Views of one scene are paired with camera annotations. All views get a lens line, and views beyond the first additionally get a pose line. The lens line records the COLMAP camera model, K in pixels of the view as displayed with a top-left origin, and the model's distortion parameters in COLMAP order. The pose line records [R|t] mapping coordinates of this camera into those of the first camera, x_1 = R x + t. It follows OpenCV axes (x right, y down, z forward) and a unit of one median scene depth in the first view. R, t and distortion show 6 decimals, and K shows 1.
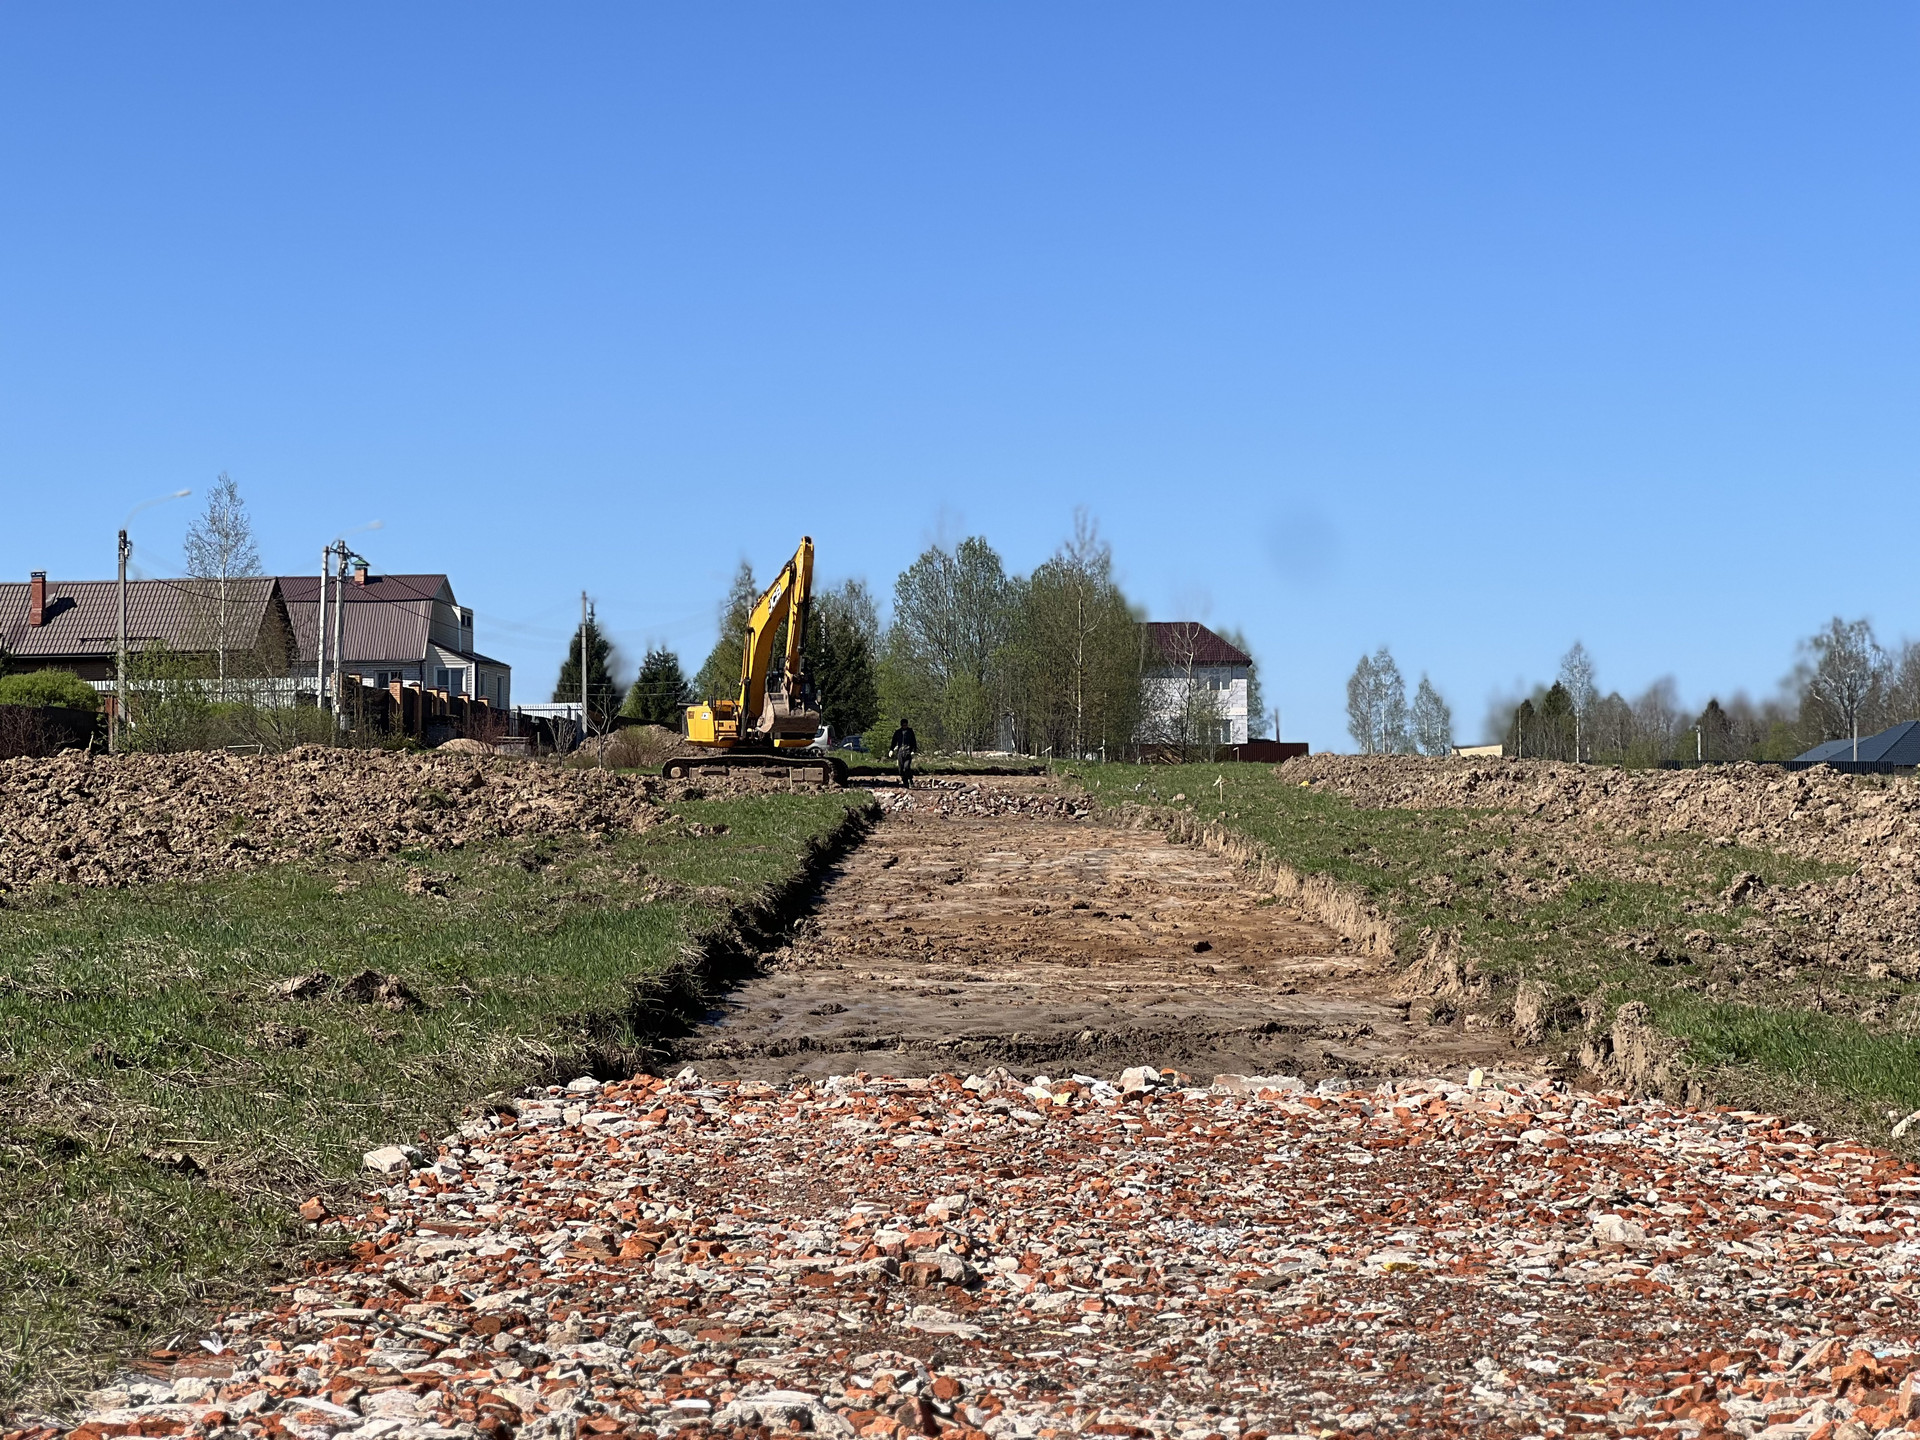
lens RADIAL K [[4294.9, 0, 973.9], [0, 4294.9, 726.9], [0, 0, 1]] dist [0.110108, 0.000000]
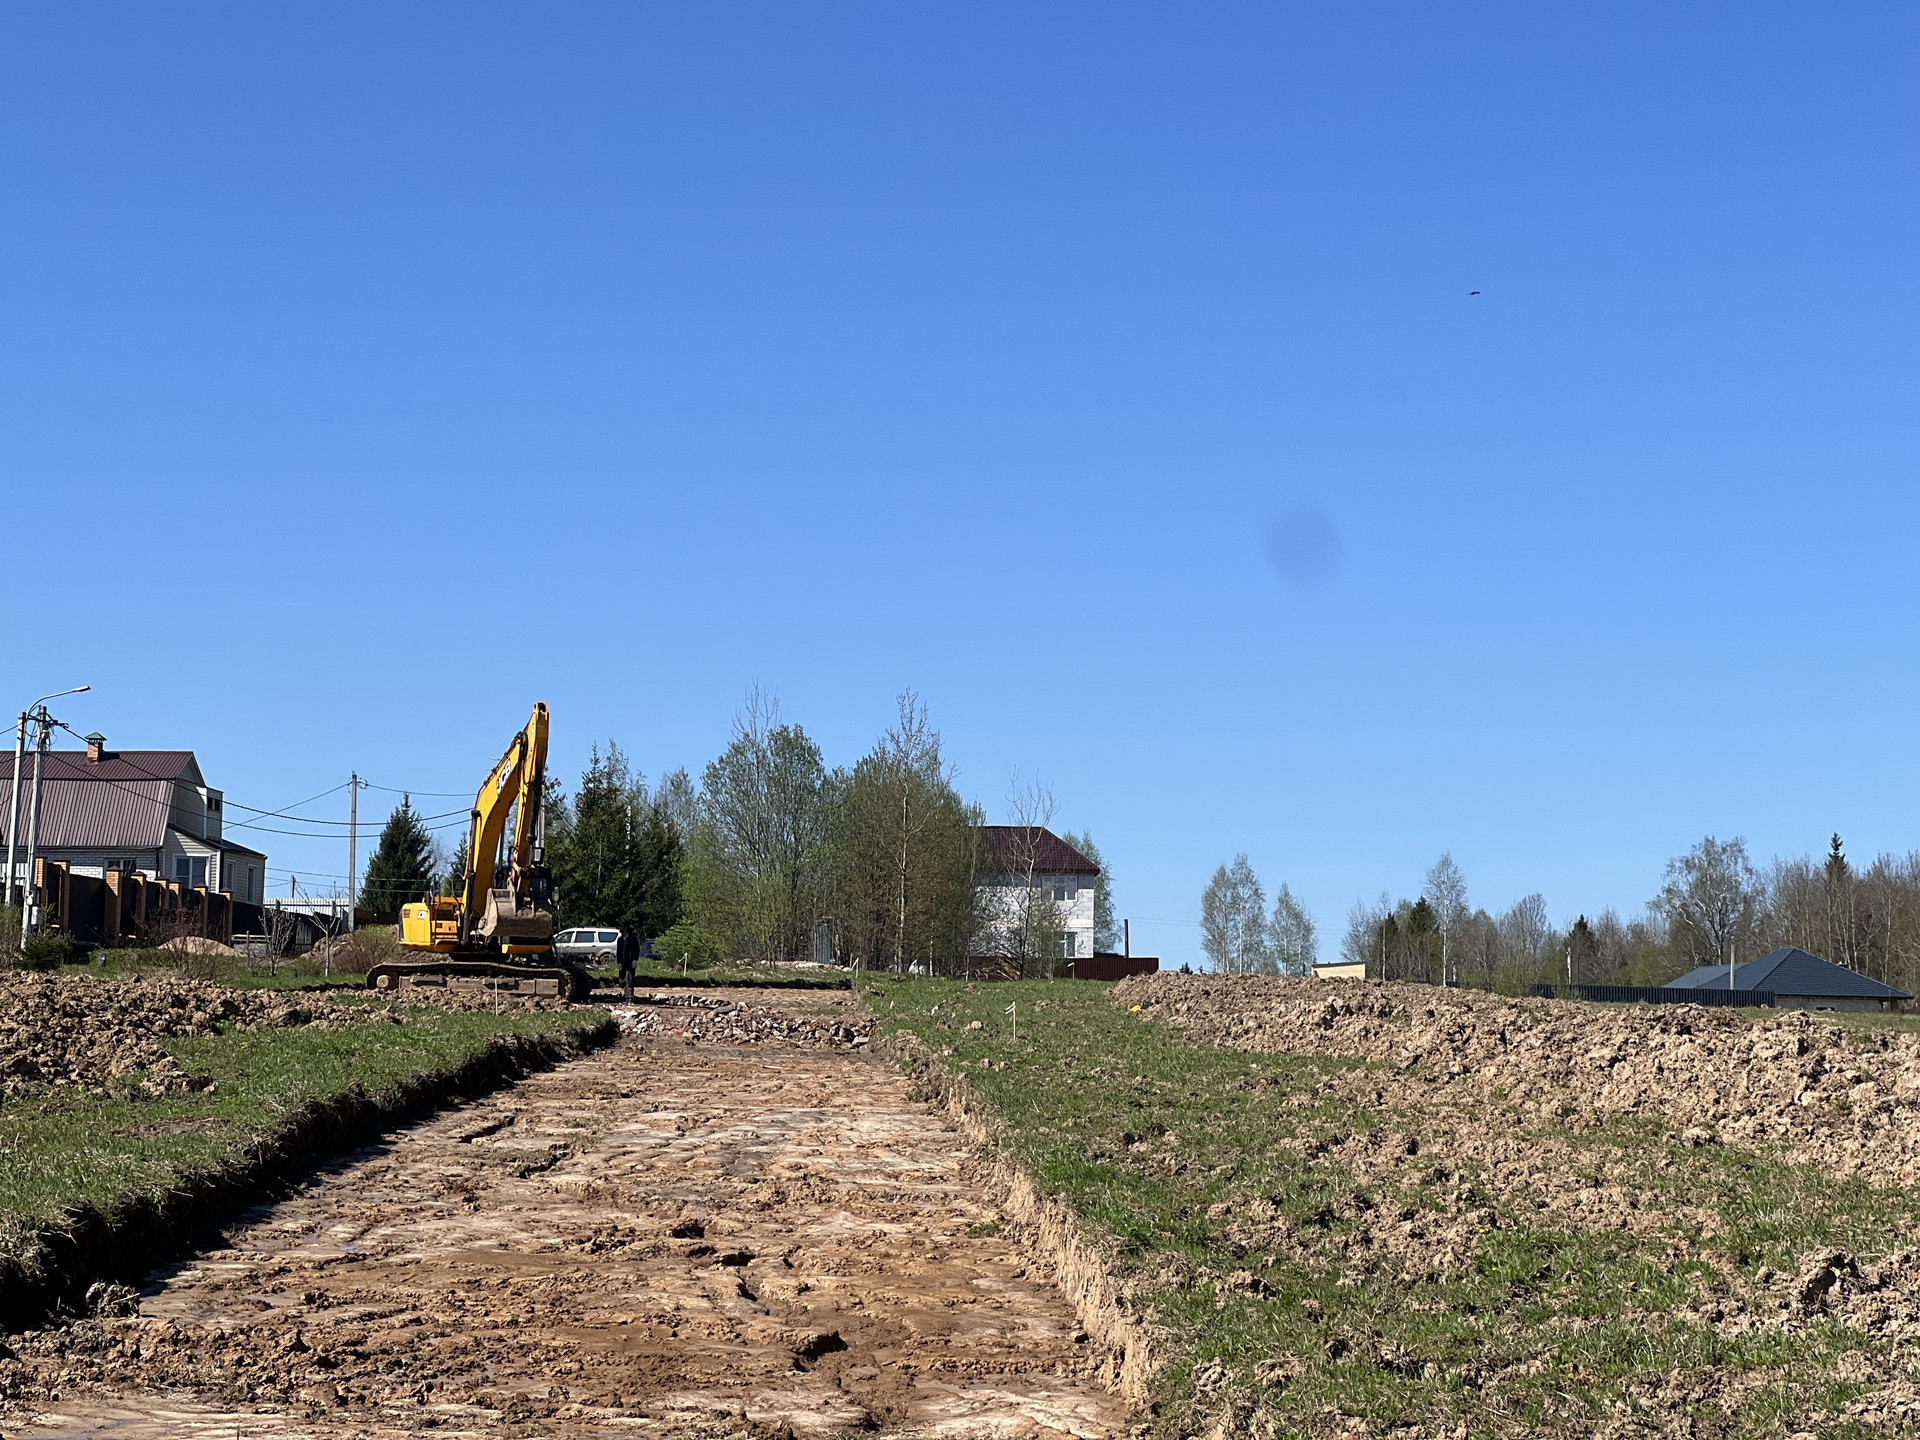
lens RADIAL K [[4294.9, 0, 945.3], [0, 4294.9, 725.7], [0, 0, 1]] dist [0.110108, 0.000000]
pose [[0.999475, 0.021484, 0.024263, 0.012131], [-0.020285, 0.998610, -0.048653, -0.000469], [-0.025275, 0.048136, 0.998521, 0.100059]]
